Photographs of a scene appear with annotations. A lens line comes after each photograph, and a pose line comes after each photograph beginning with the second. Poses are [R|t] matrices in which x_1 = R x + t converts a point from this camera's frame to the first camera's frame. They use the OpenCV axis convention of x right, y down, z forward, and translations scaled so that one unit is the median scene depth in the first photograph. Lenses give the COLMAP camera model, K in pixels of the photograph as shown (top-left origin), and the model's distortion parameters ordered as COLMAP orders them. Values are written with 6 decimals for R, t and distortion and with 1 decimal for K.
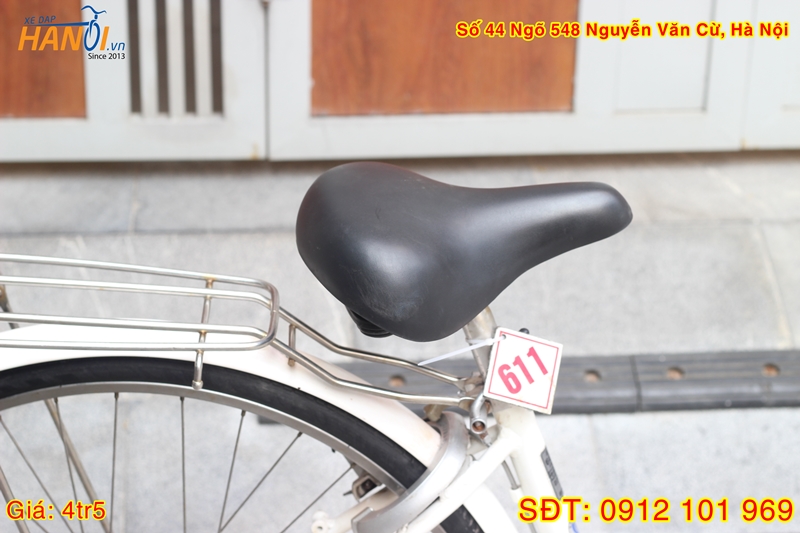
lens RADIAL K [[1894.7, 0, 400.0], [0, 1894.7, 266.5], [0, 0, 1]] dist [-0.065976, -0.063650]
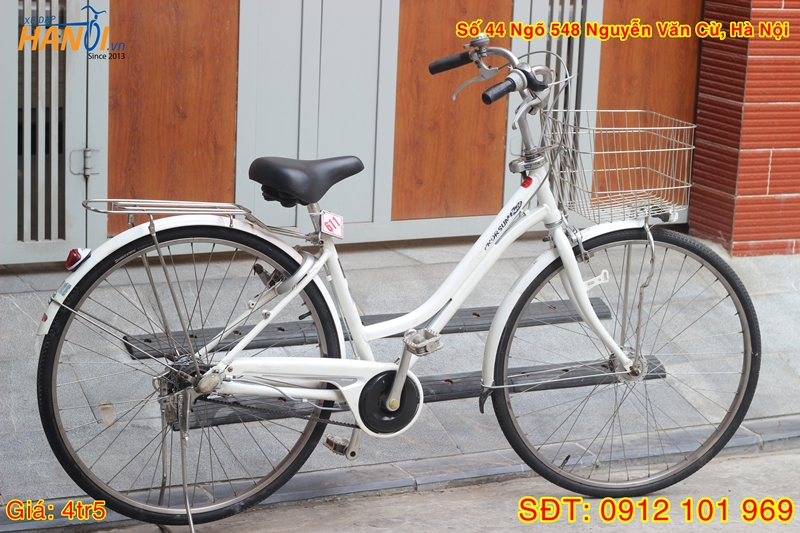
lens RADIAL K [[1894.7, 0, 400.0], [0, 1894.7, 266.5], [0, 0, 1]] dist [-0.065976, -0.063650]
pose [[0.926525, -0.057104, 0.371875, -0.528424], [0.142651, 0.967932, -0.206781, 0.422427], [-0.348142, 0.244636, 0.904959, -0.924446]]
